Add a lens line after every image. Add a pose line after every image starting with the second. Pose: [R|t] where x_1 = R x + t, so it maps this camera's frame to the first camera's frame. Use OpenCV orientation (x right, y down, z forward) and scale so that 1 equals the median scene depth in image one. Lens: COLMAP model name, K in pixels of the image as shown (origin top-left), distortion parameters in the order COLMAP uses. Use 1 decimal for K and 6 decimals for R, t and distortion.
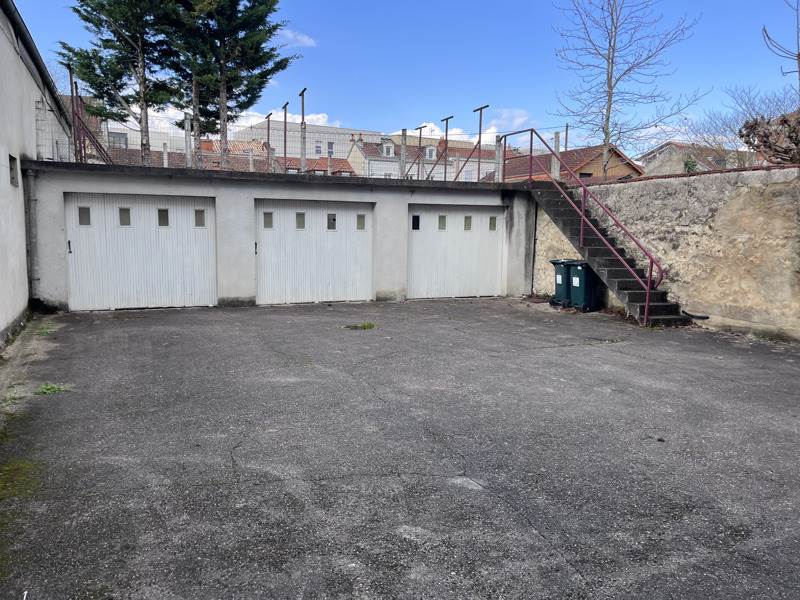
lens RADIAL K [[601.7, 0, 398.6], [0, 601.7, 302.7], [0, 0, 1]] dist [0.044299, -0.037531]
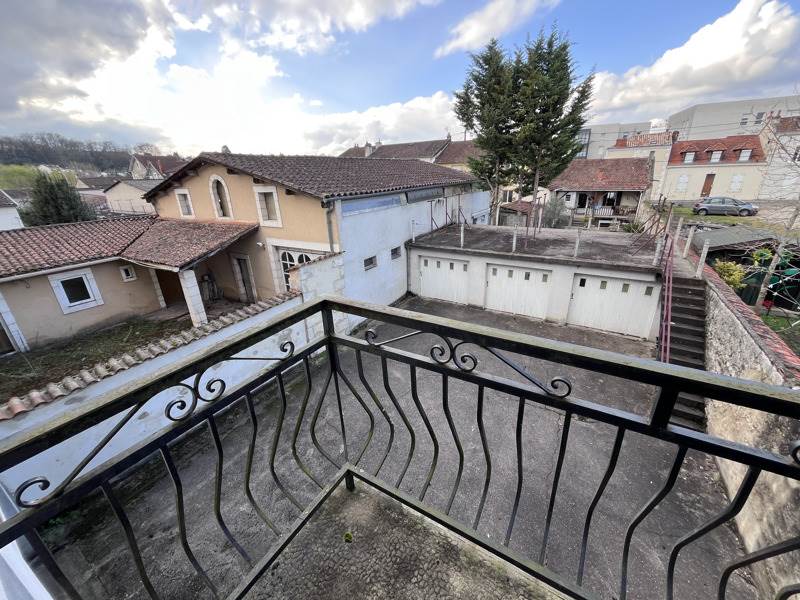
lens RADIAL K [[323.6, 0, 399.2], [0, 323.6, 299.1], [0, 0, 1]] dist [-0.001249, 0.000045]
pose [[0.566985, 0.267873, -0.778956, 0.475841], [-0.058455, 0.956347, 0.286328, -0.335557], [0.821651, -0.116810, 0.557893, 0.092336]]
